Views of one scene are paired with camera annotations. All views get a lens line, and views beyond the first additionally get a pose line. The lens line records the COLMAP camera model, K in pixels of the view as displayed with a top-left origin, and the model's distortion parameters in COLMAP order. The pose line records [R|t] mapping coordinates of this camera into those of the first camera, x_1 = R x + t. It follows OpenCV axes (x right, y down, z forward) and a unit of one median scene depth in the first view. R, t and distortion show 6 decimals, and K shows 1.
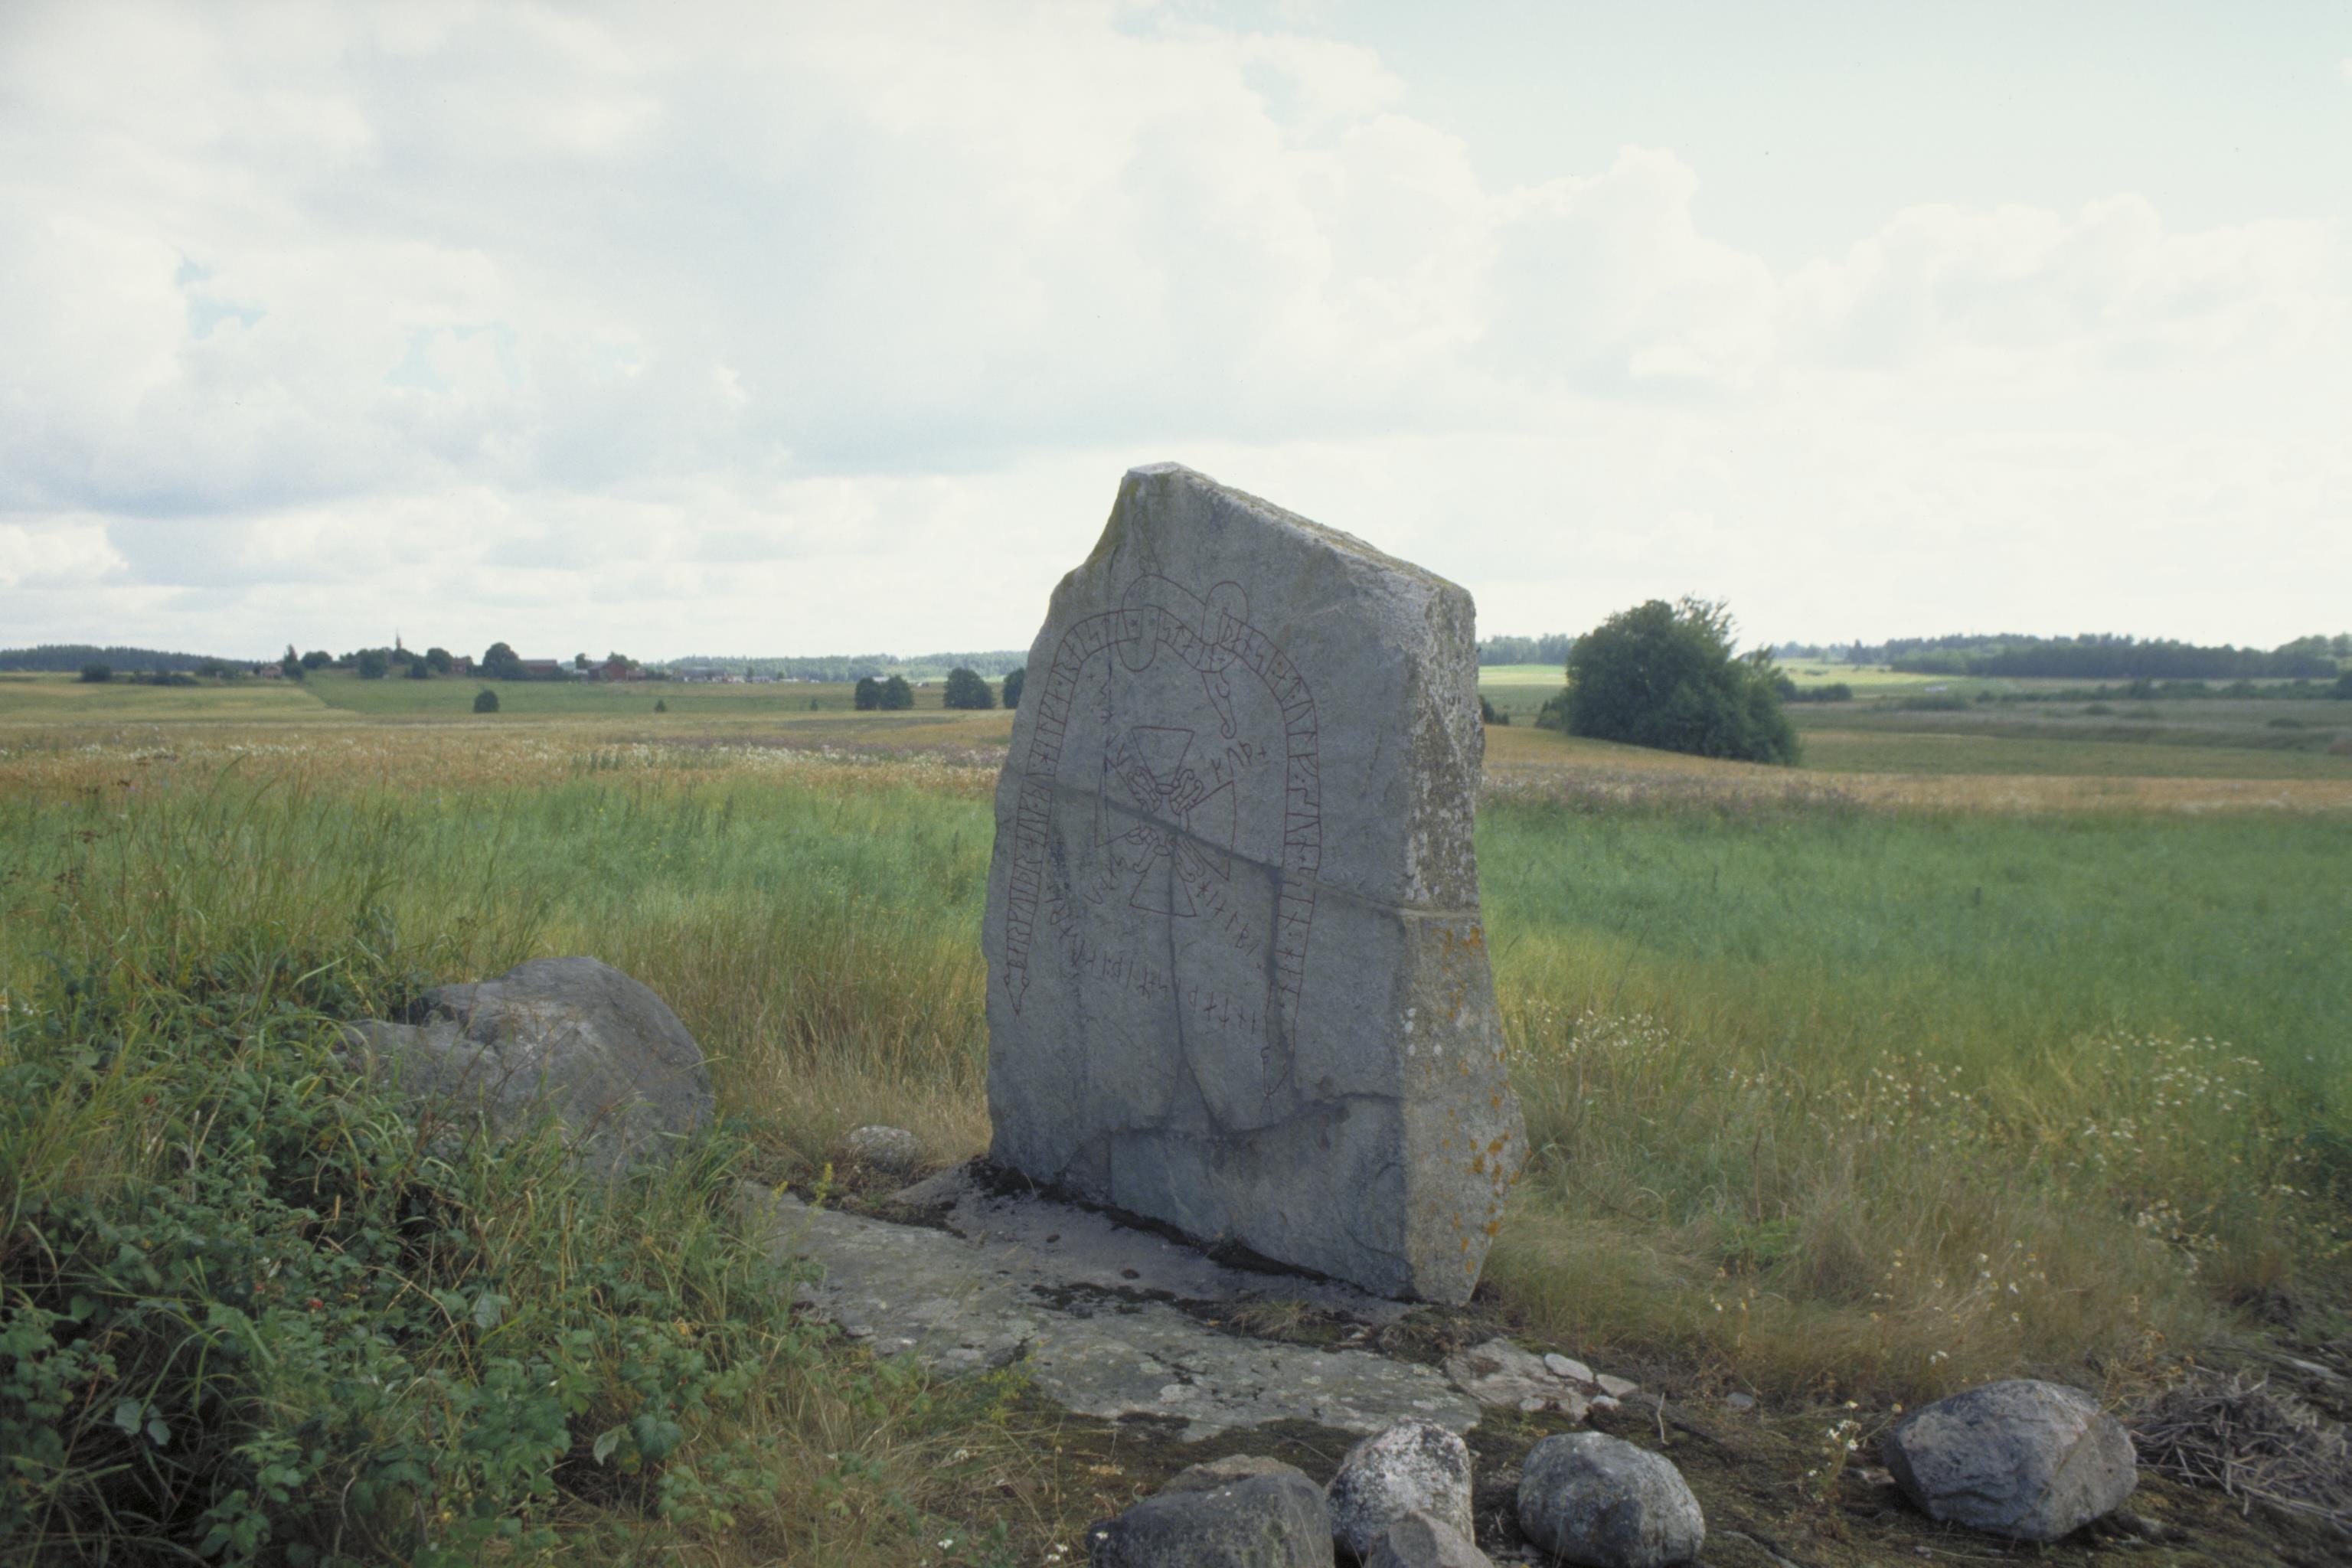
lens RADIAL K [[1983.6, 0, 1099.2], [0, 1983.6, 792.0], [0, 0, 1]] dist [-0.097351, 0.041683]
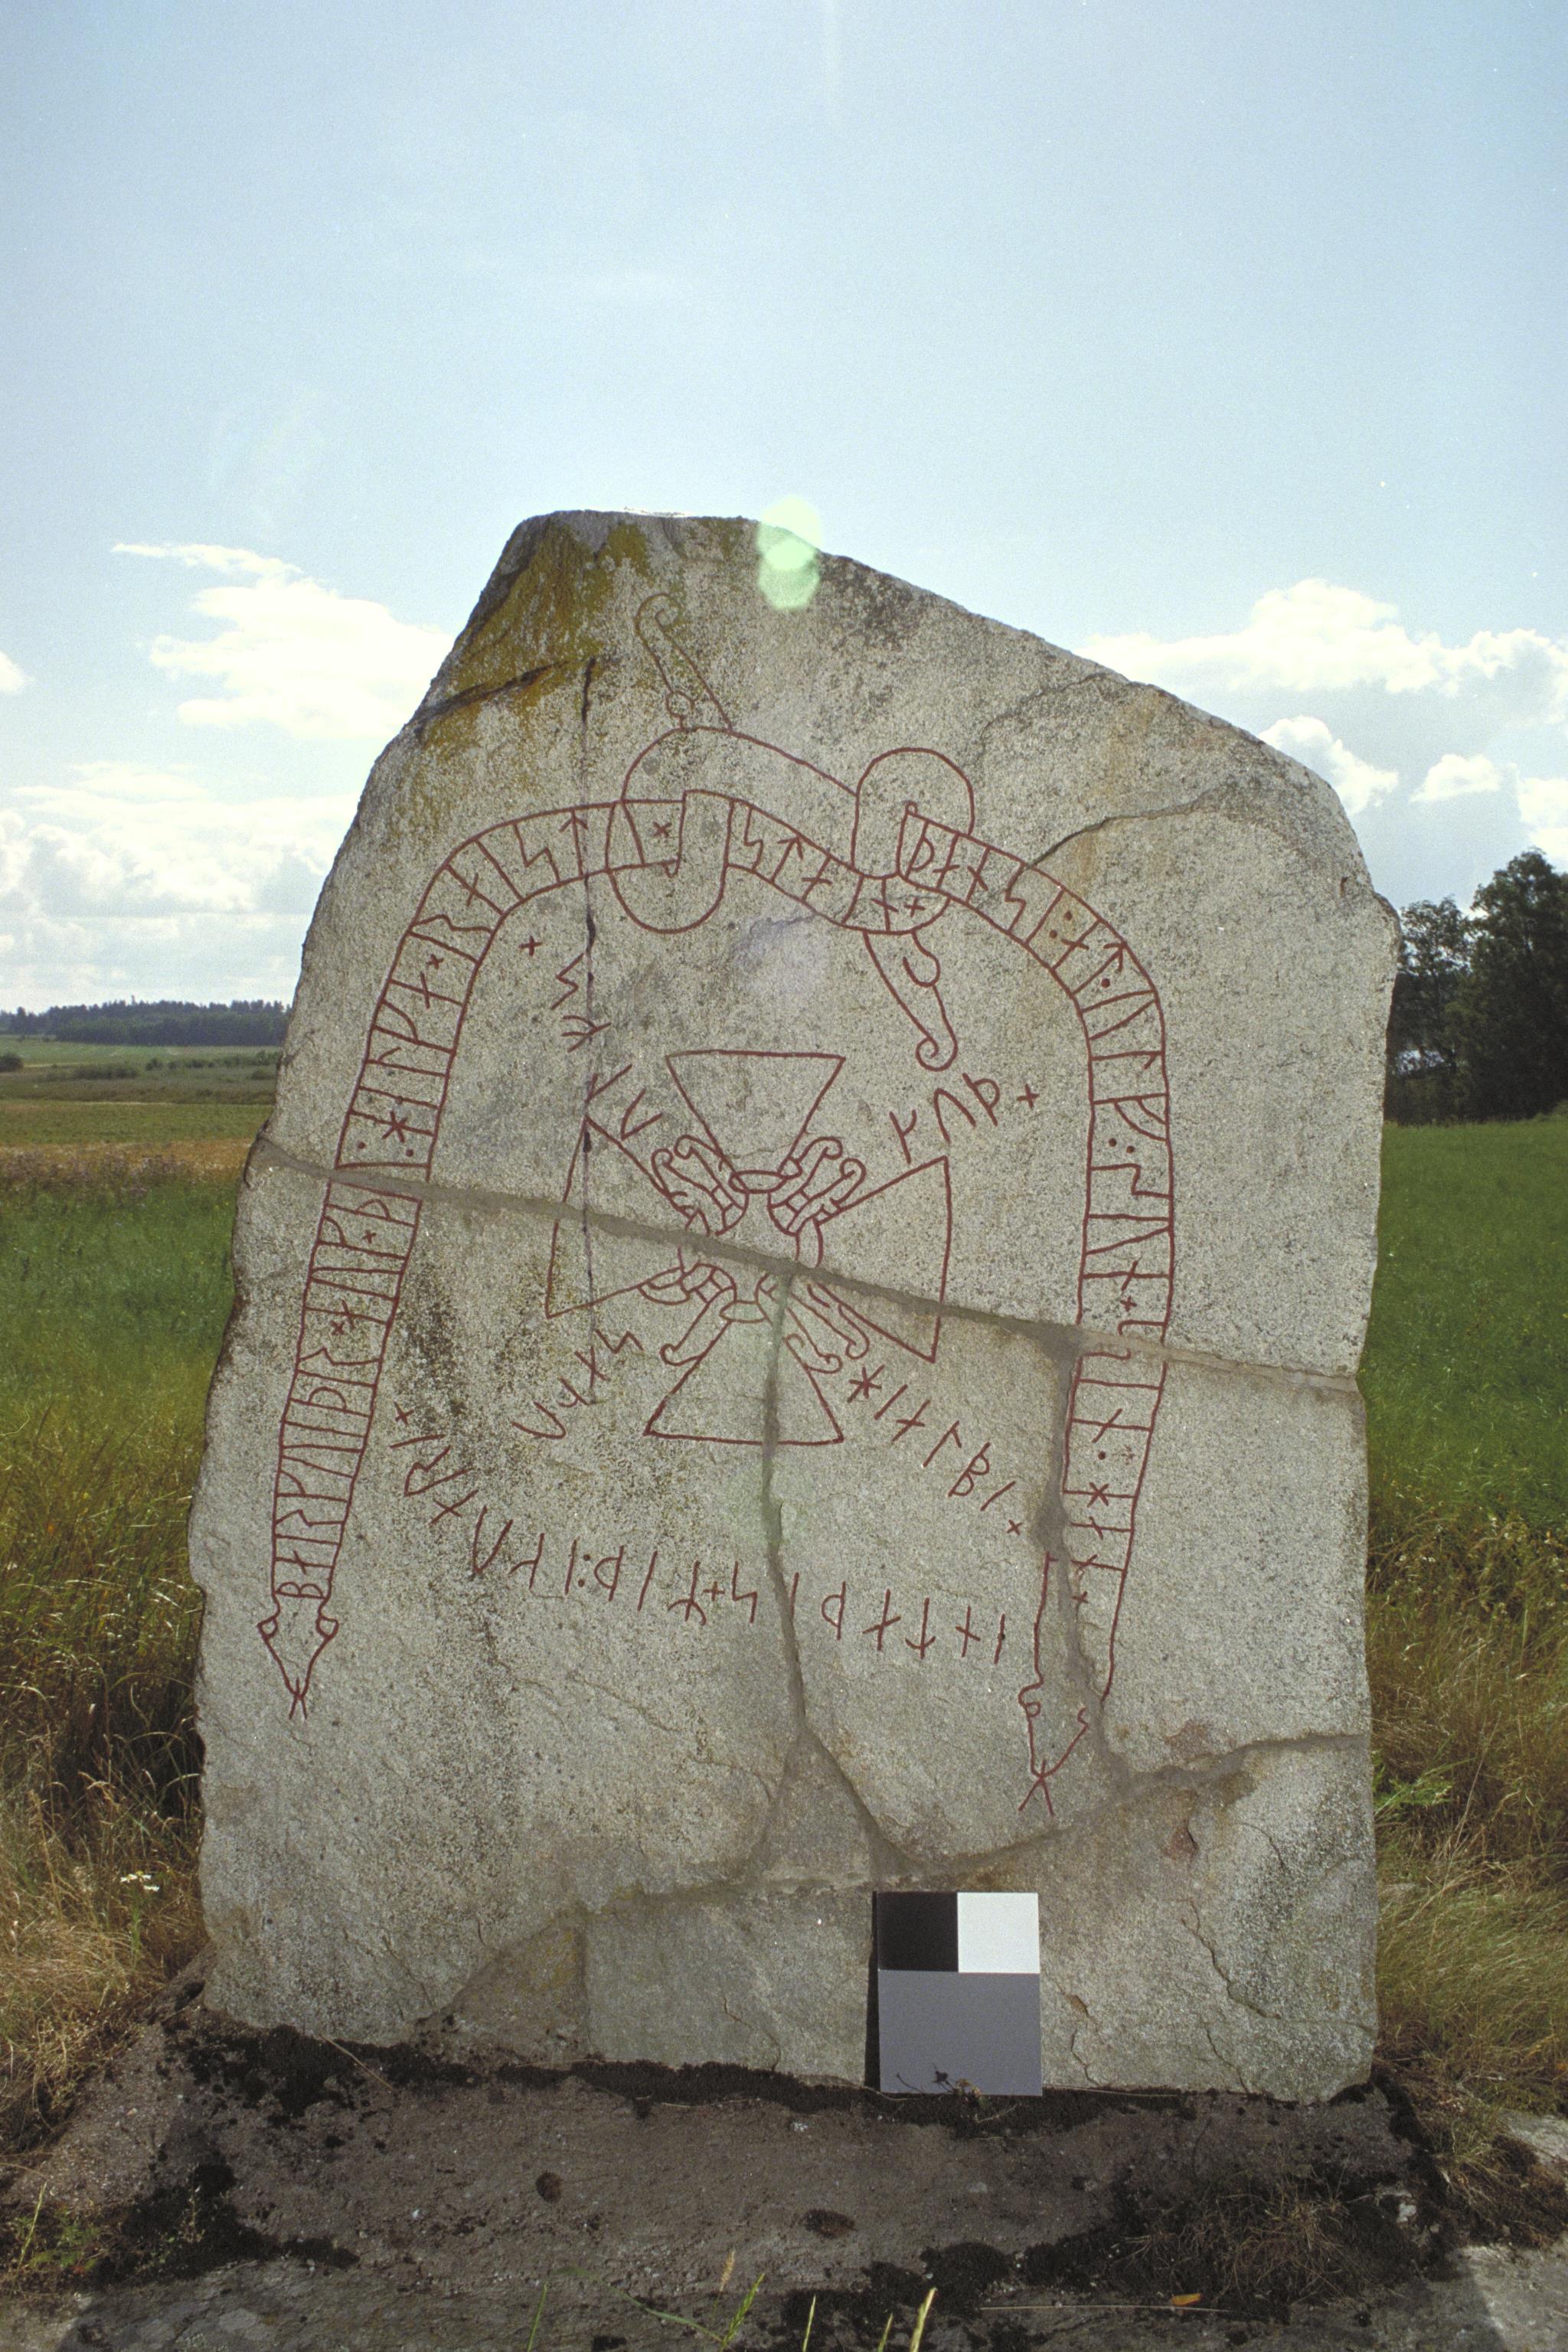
lens RADIAL K [[1983.6, 0, 777.9], [0, 1983.6, 1148.3], [0, 0, 1]] dist [-0.097351, 0.041683]
pose [[0.723887, -0.039431, 0.688791, -0.293105], [0.044508, 0.998955, 0.010412, -0.014555], [-0.688482, 0.023119, 0.724885, 0.663147]]
